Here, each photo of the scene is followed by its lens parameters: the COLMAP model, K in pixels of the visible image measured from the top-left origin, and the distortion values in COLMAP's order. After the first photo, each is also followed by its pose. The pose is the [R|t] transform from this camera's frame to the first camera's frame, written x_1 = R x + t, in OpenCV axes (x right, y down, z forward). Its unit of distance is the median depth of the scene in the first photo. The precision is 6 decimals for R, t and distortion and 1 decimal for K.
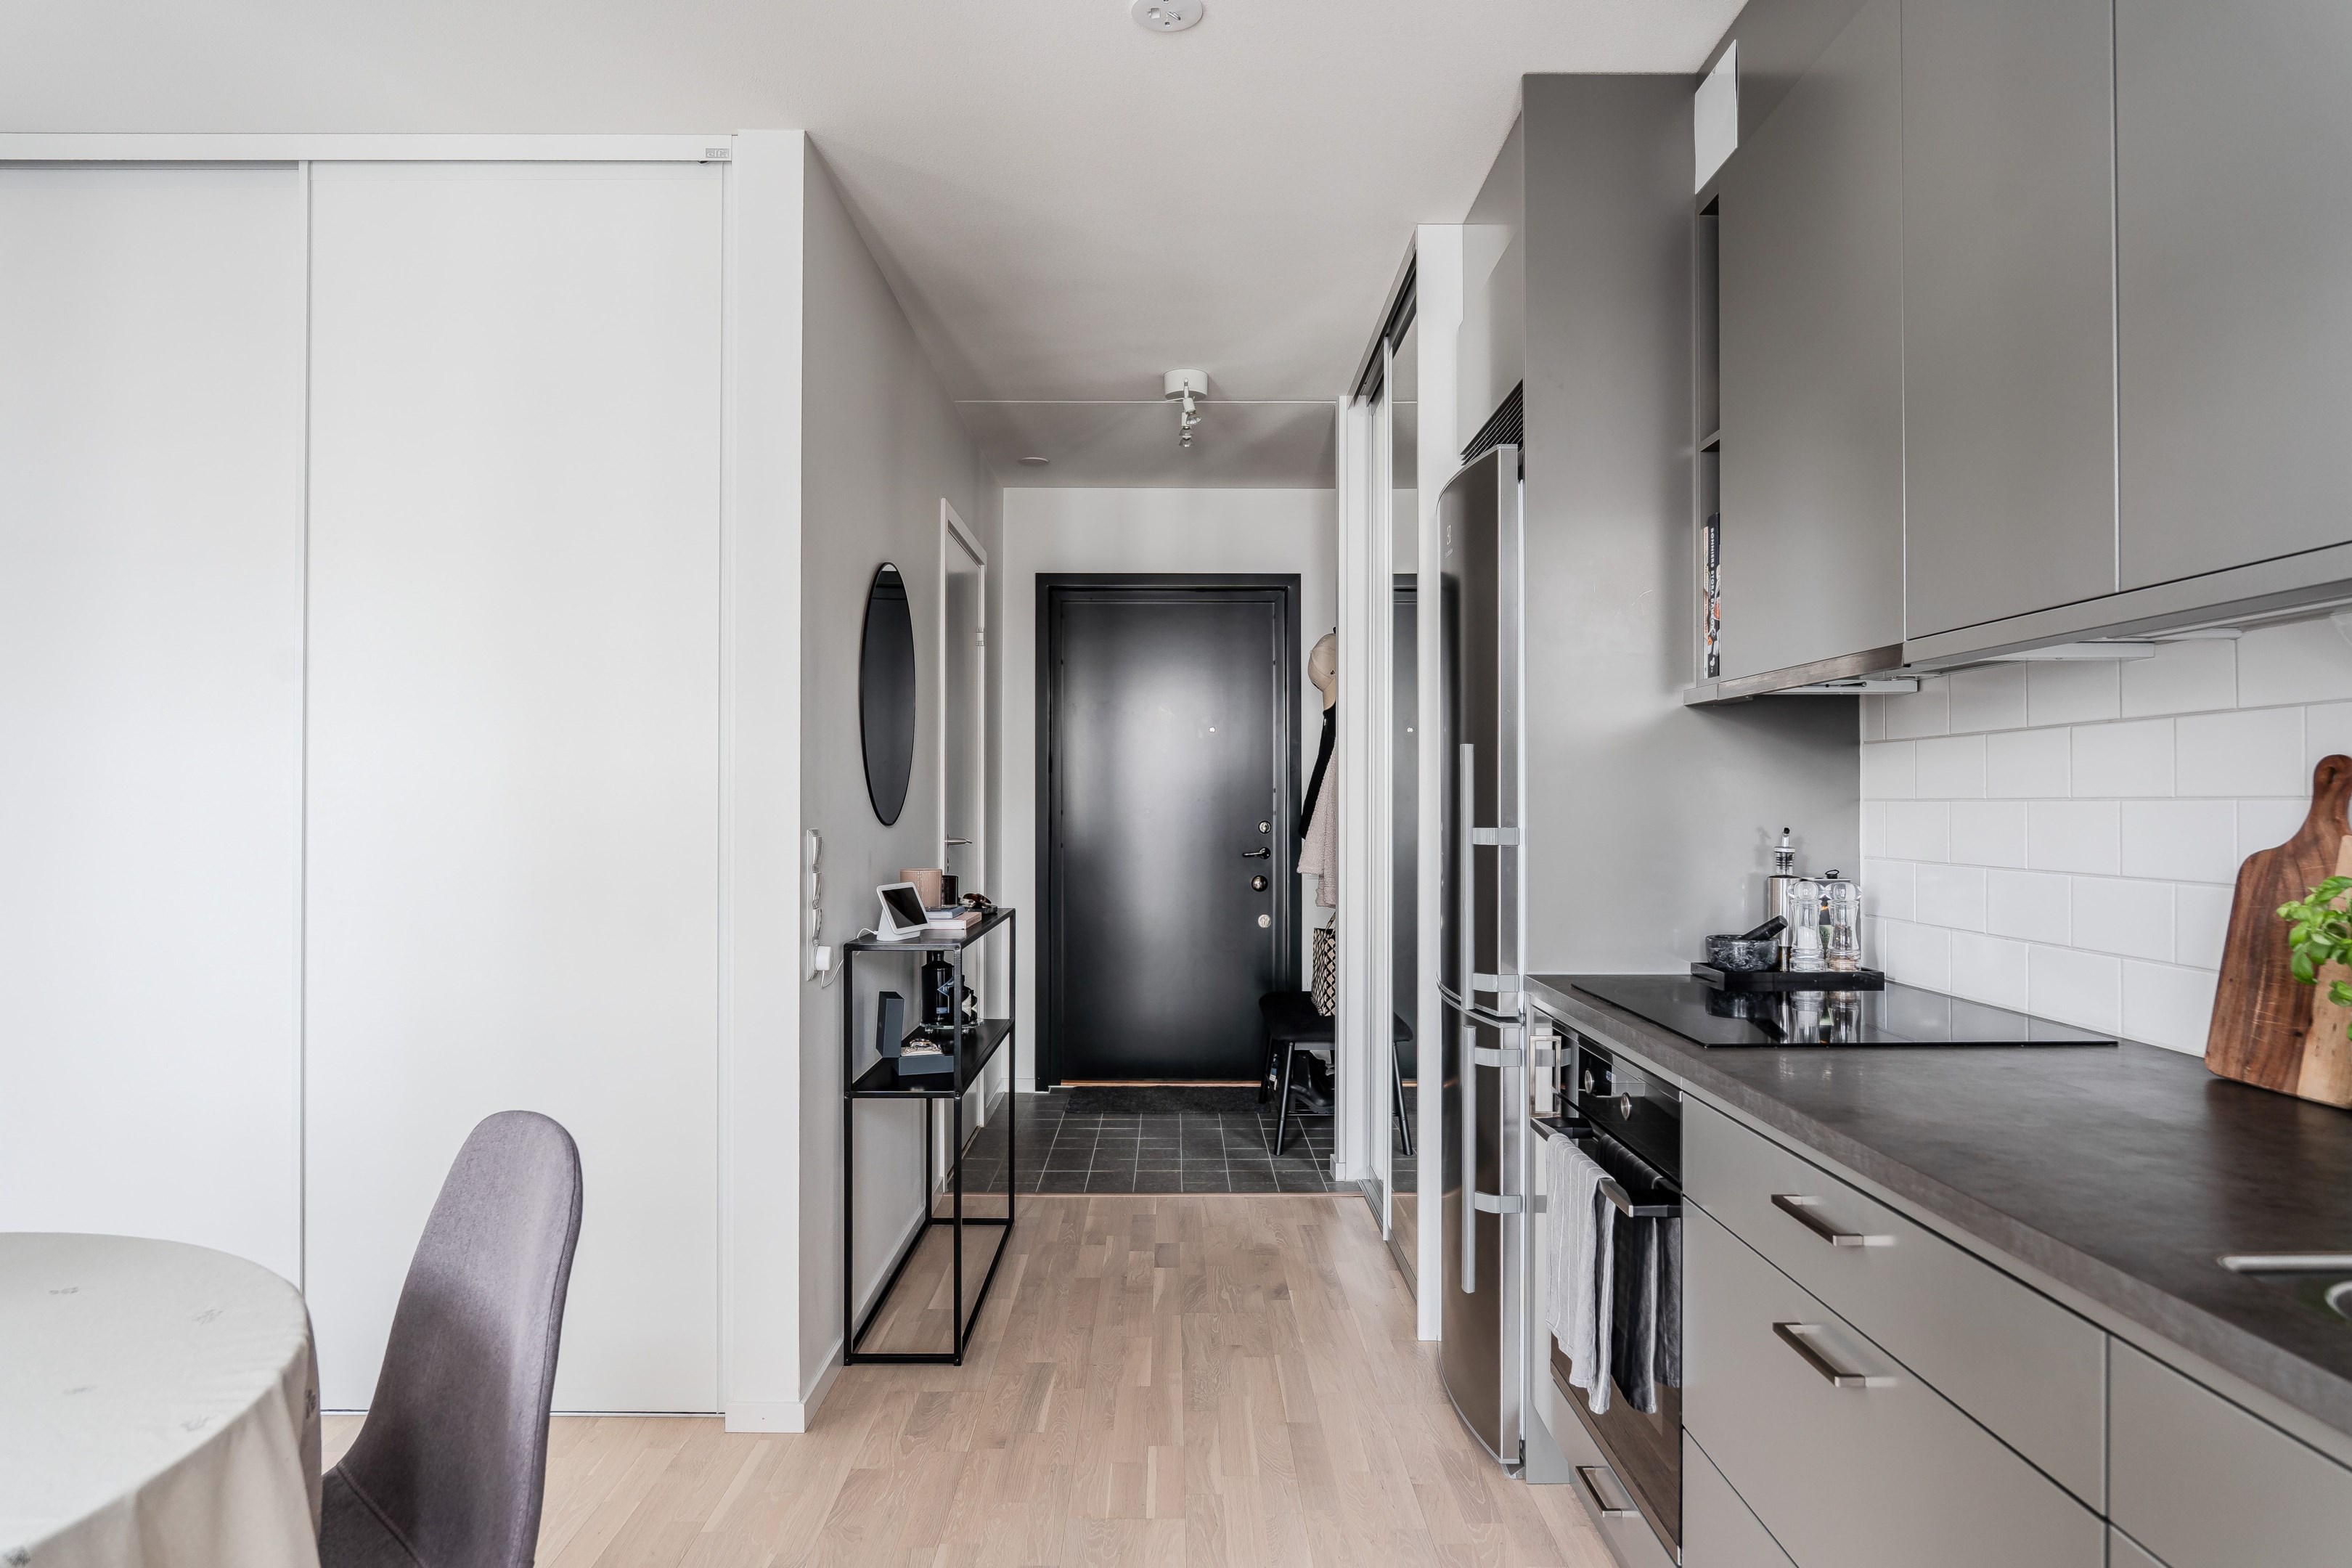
lens RADIAL K [[1426.7, 0, 1176.4], [0, 1426.7, 789.0], [0, 0, 1]] dist [-0.000275, 0.000049]
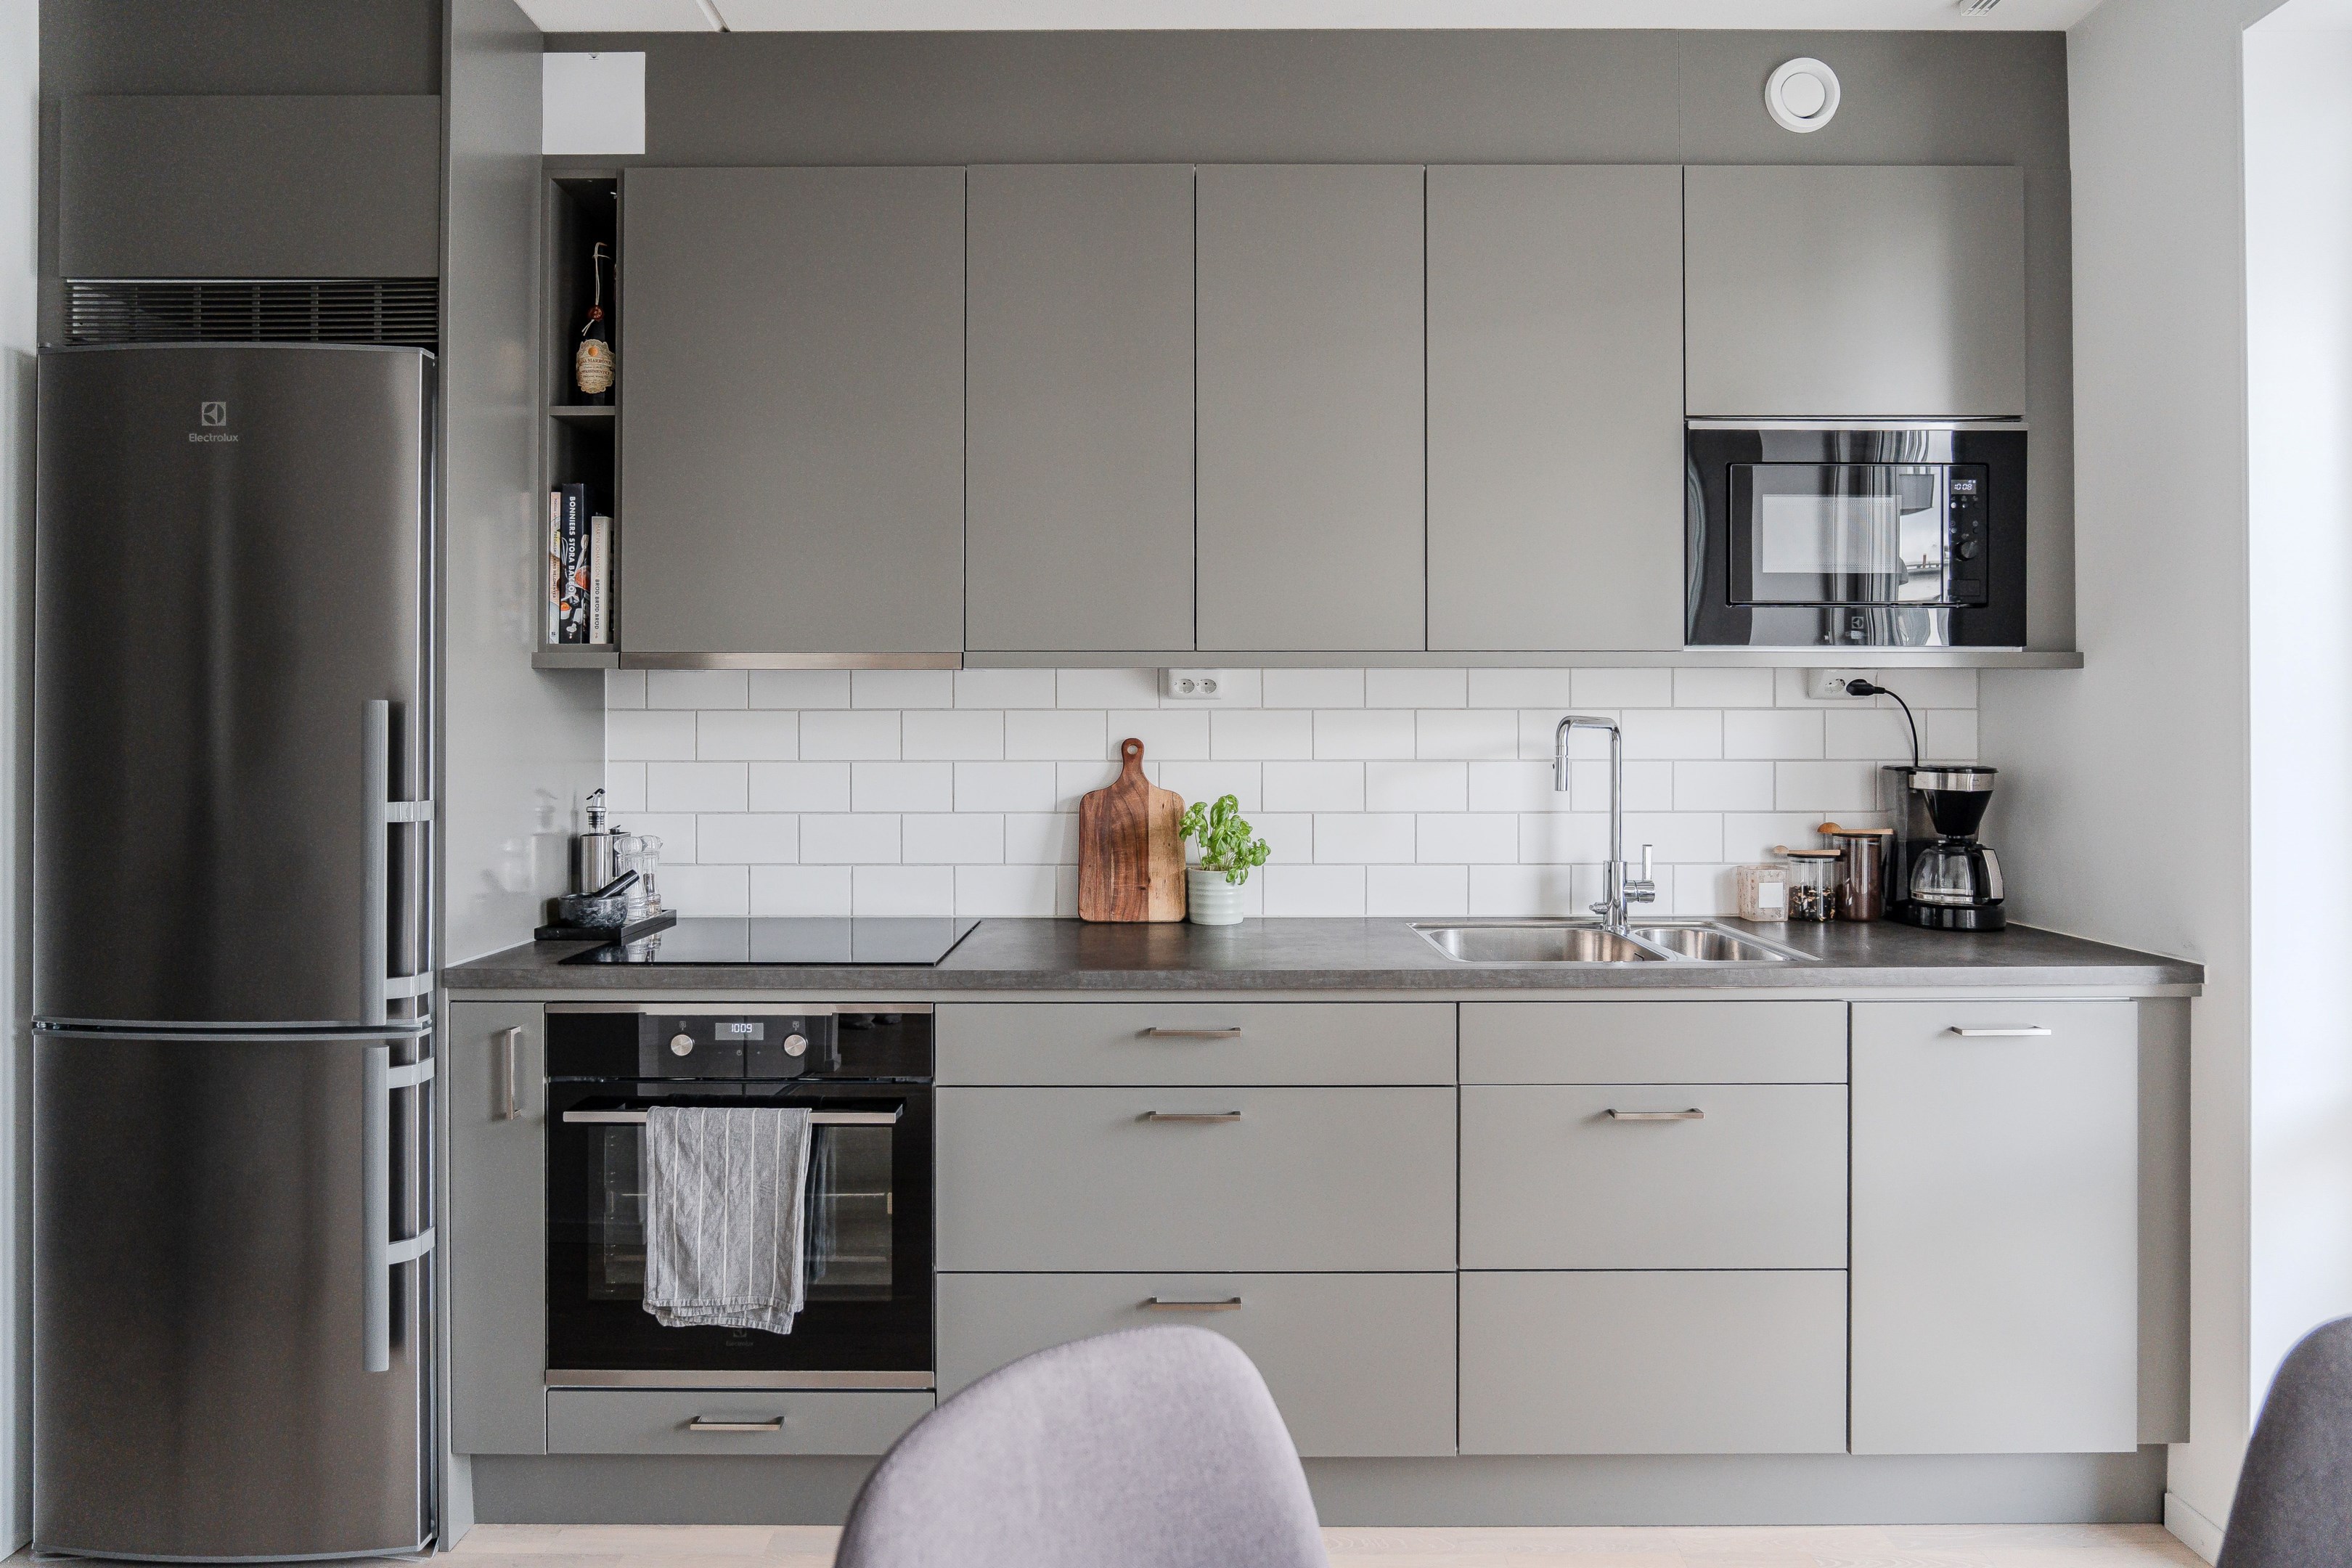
lens RADIAL K [[1420.3, 0, 1184.4], [0, 1420.3, 747.7], [0, 0, 1]] dist [-0.009689, -0.000735]
pose [[-0.012094, -0.001591, 0.999926, -1.017444], [-0.008373, 0.999964, 0.001490, -0.013110], [-0.999892, -0.008354, -0.012107, 0.939702]]
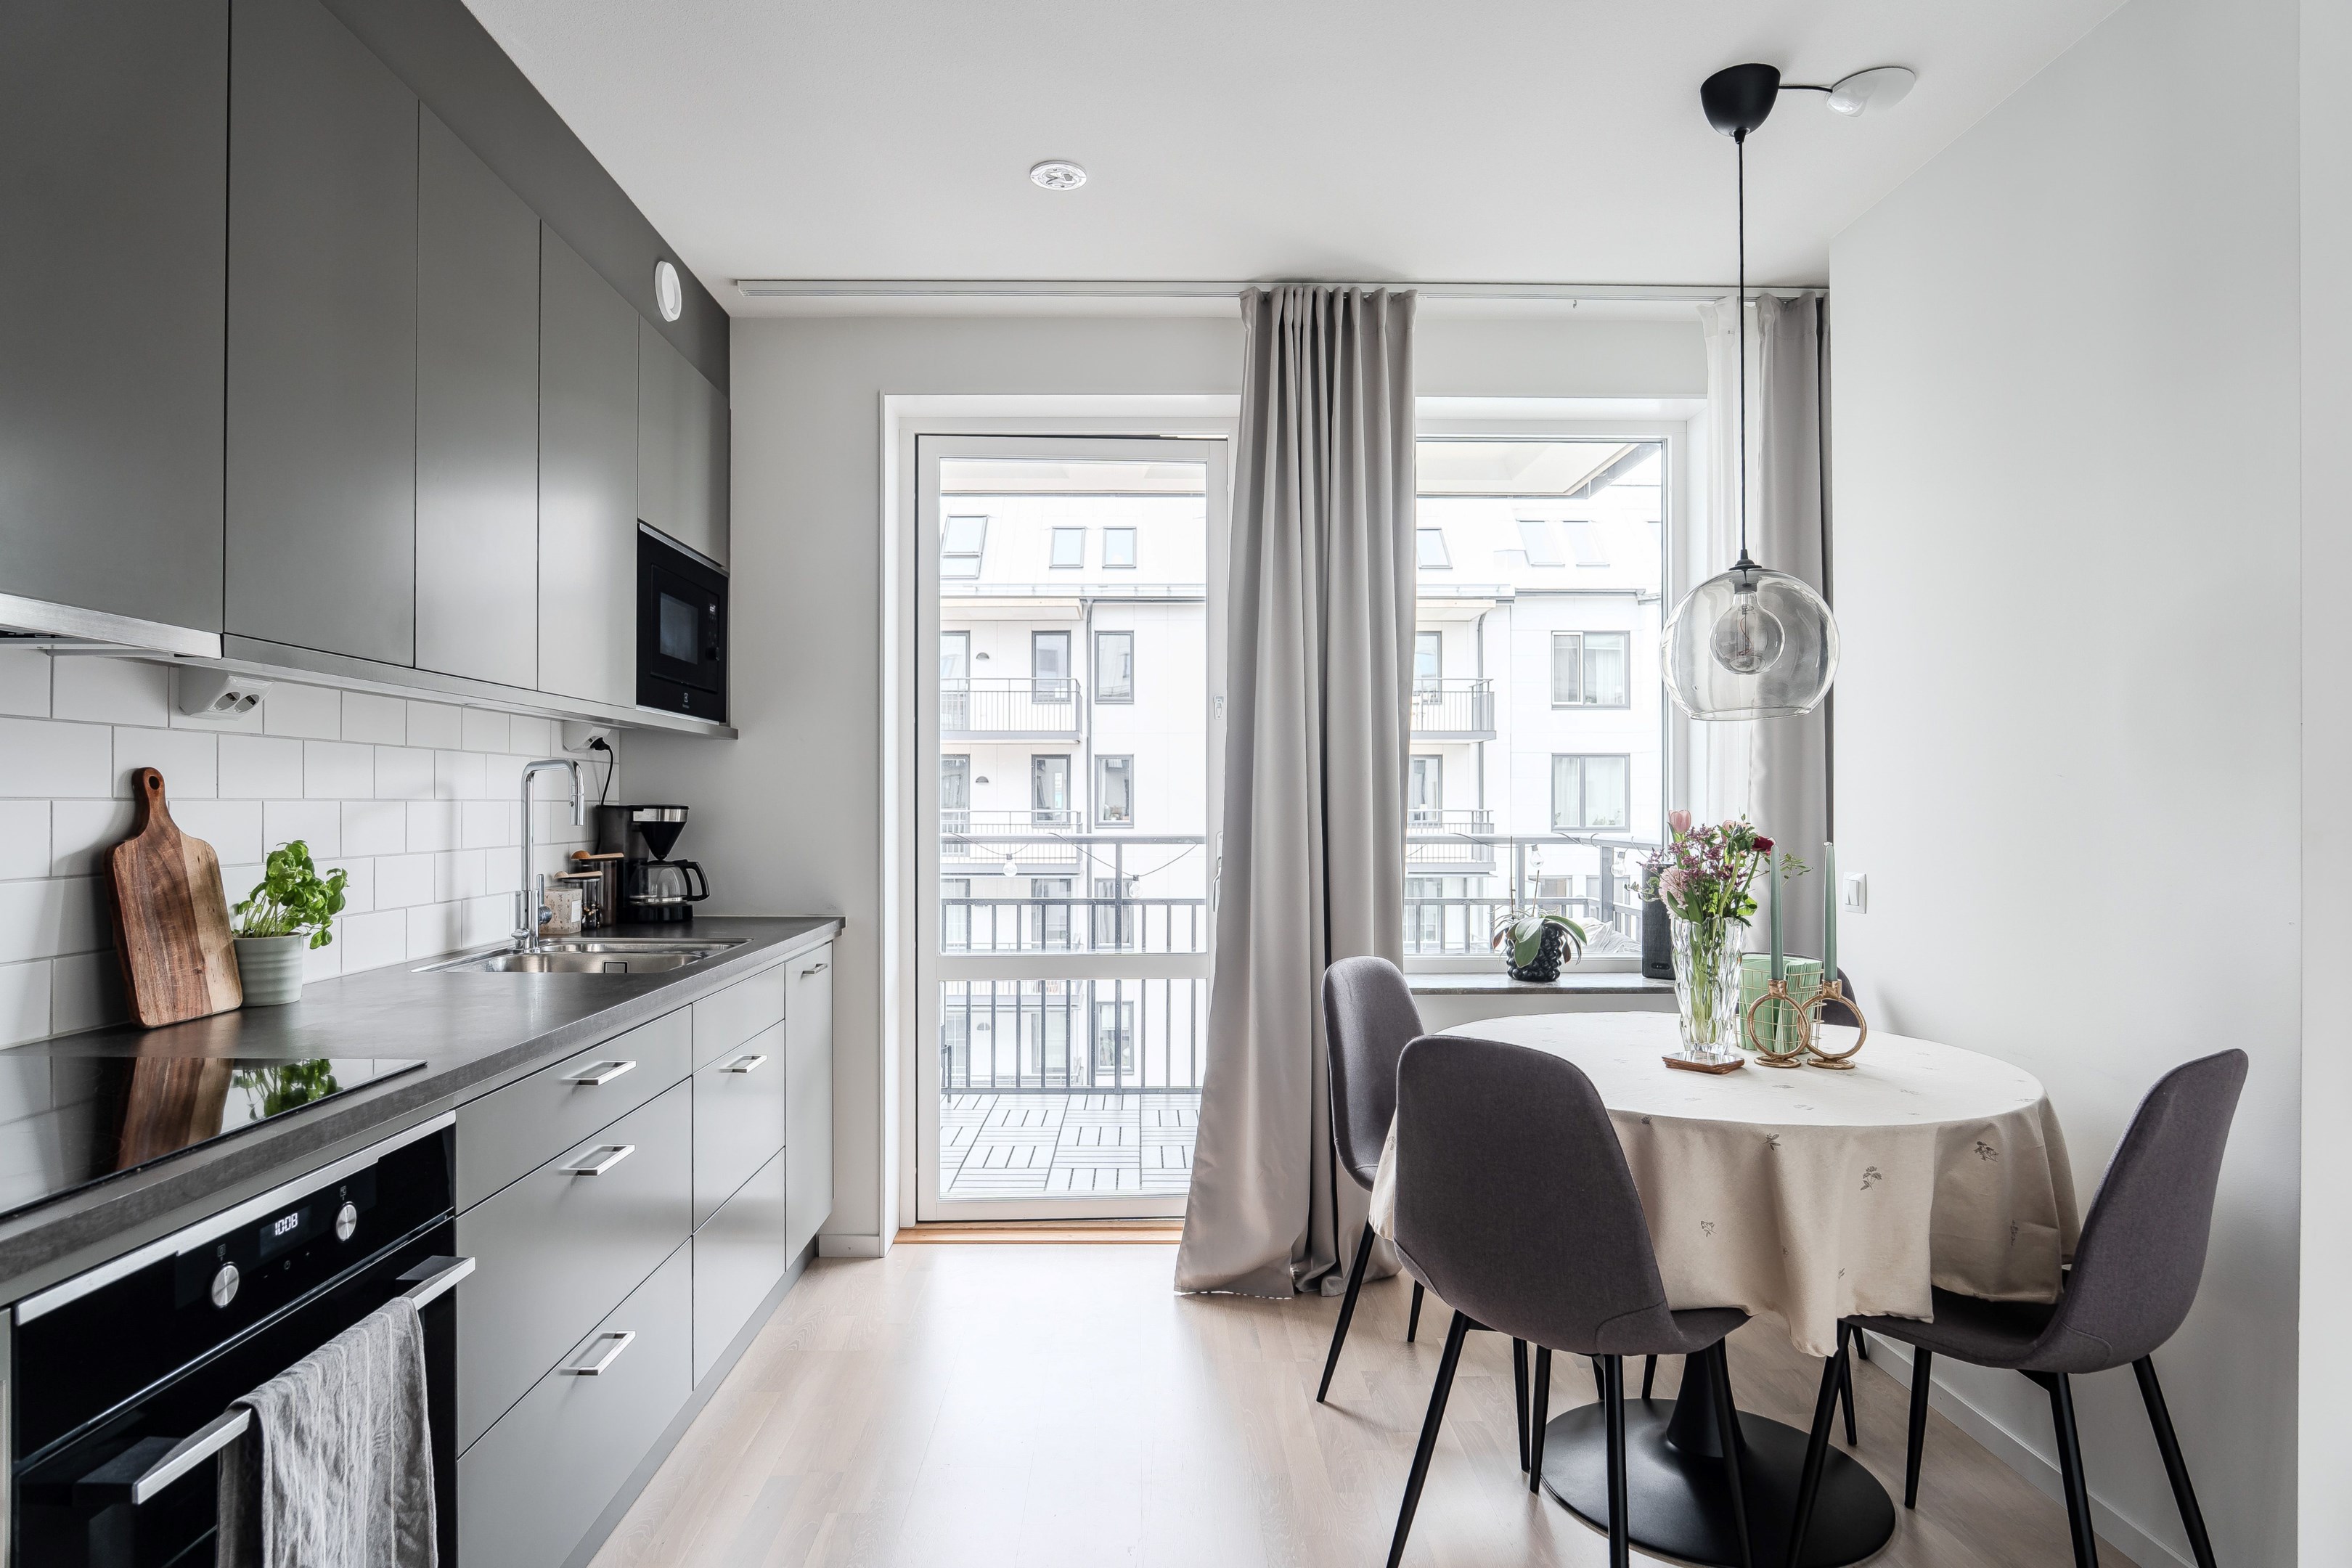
lens RADIAL K [[1284.9, 0, 1178.3], [0, 1284.9, 796.5], [0, 0, 1]] dist [-0.021475, 0.006355]
pose [[-0.999717, 0.002403, -0.023650, -0.118663], [0.002714, 0.999910, -0.013104, 0.021989], [0.023617, -0.013165, -0.999634, 2.171374]]
